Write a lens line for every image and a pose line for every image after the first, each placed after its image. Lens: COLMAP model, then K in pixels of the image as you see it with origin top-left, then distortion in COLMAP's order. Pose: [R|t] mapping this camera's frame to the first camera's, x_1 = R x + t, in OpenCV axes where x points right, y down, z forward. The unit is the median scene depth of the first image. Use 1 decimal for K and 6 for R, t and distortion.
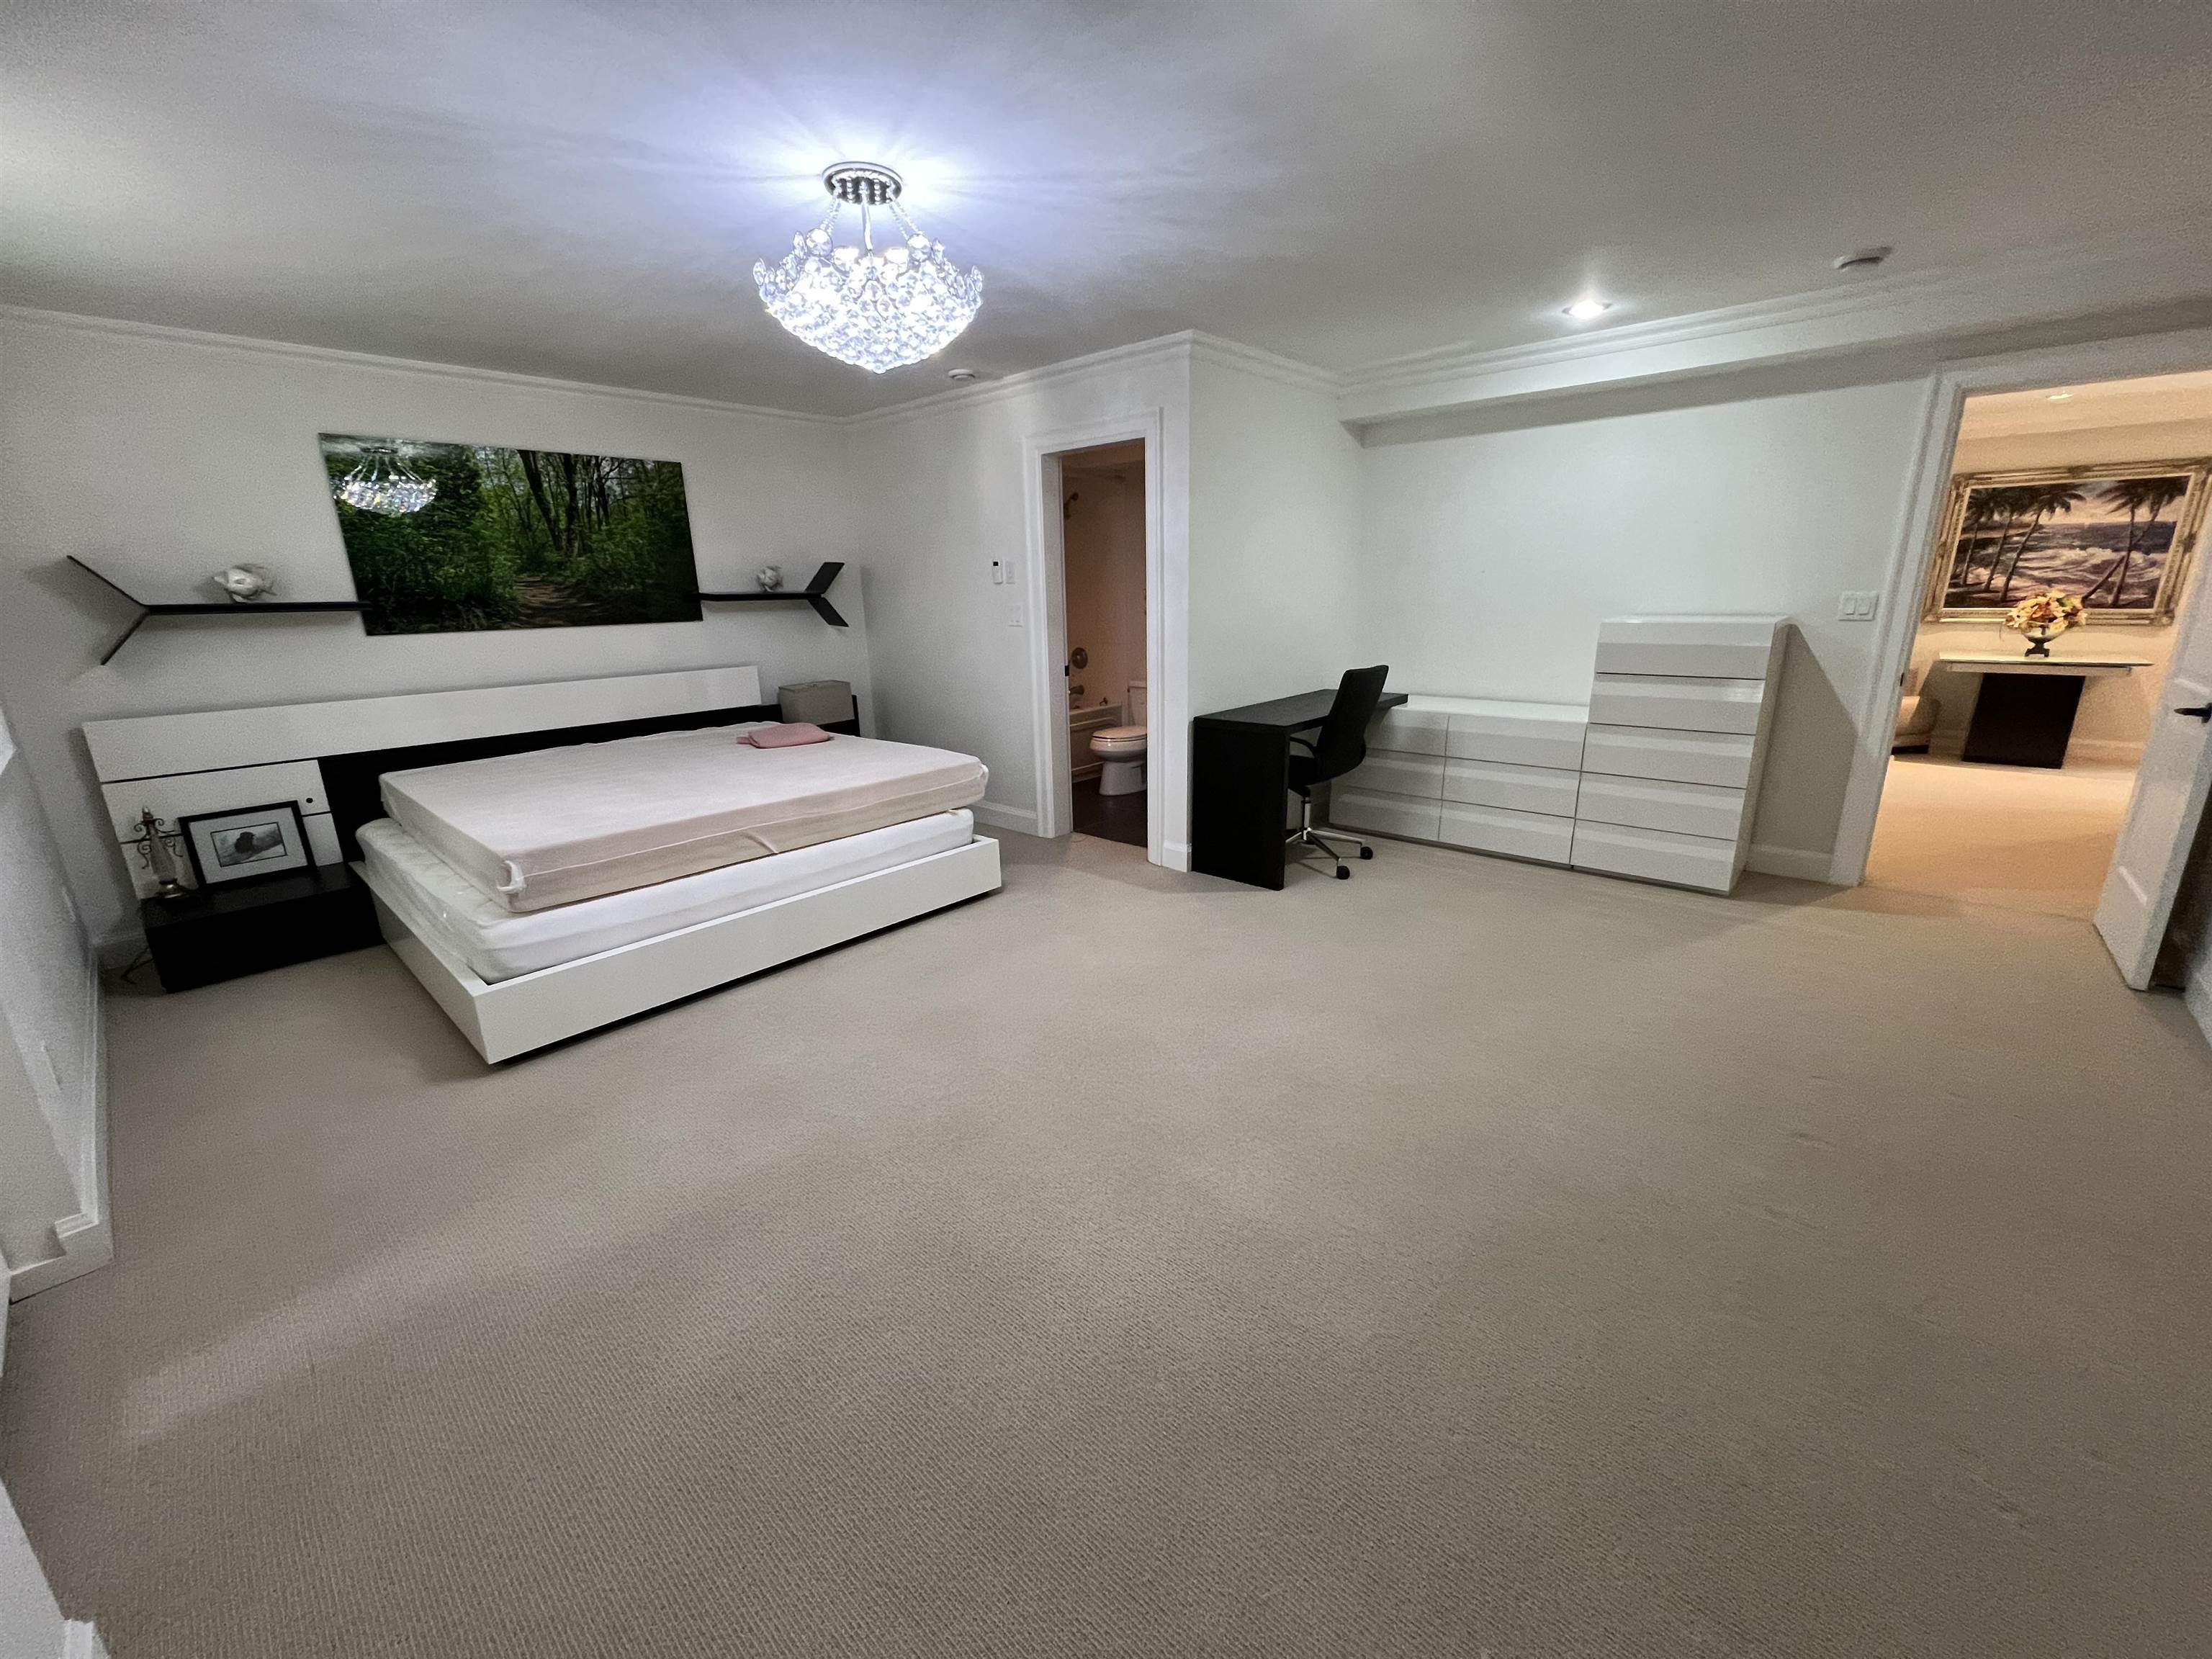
lens RADIAL K [[880.1, 0, 1105.0], [0, 880.1, 825.6], [0, 0, 1]] dist [-0.000011, 0.000021]
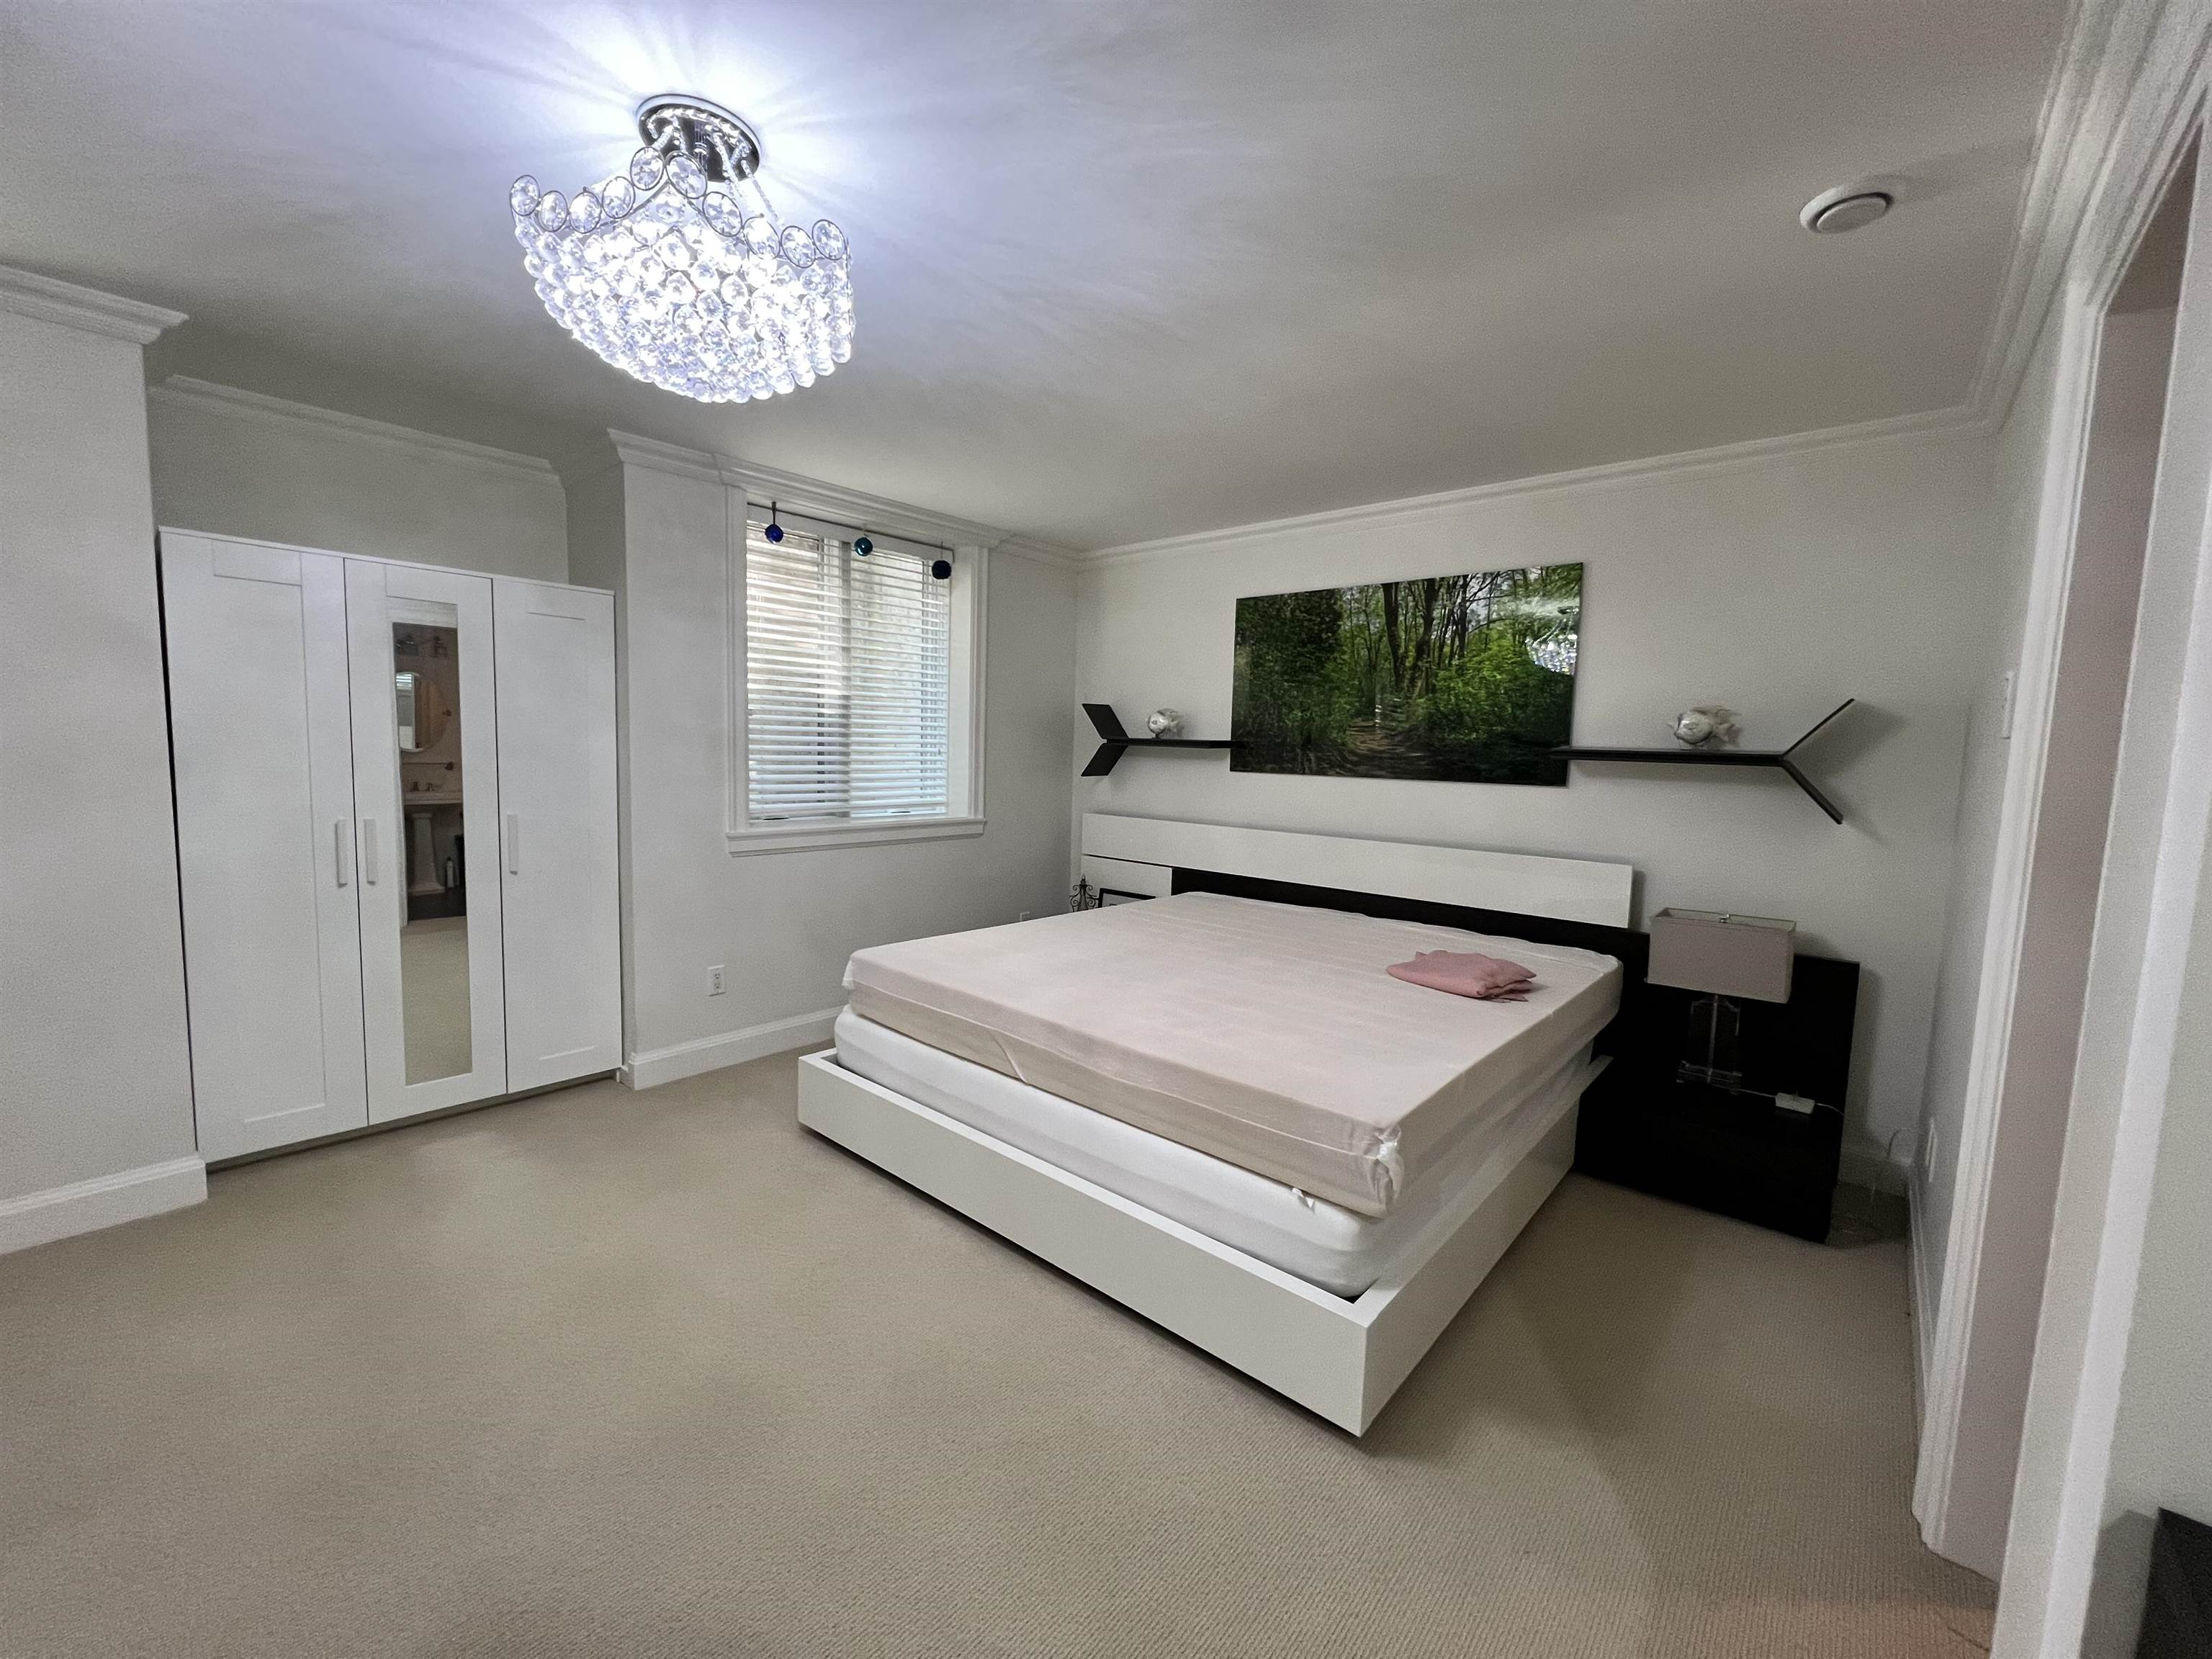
lens RADIAL K [[880.1, 0, 1106.4], [0, 880.1, 825.6], [0, 0, 1]] dist [-0.000011, 0.000021]
pose [[0.010736, 0.111963, -0.993654, 0.240570], [-0.290372, 0.951240, 0.104047, -0.199782], [0.956854, 0.287412, 0.042723, 0.745320]]
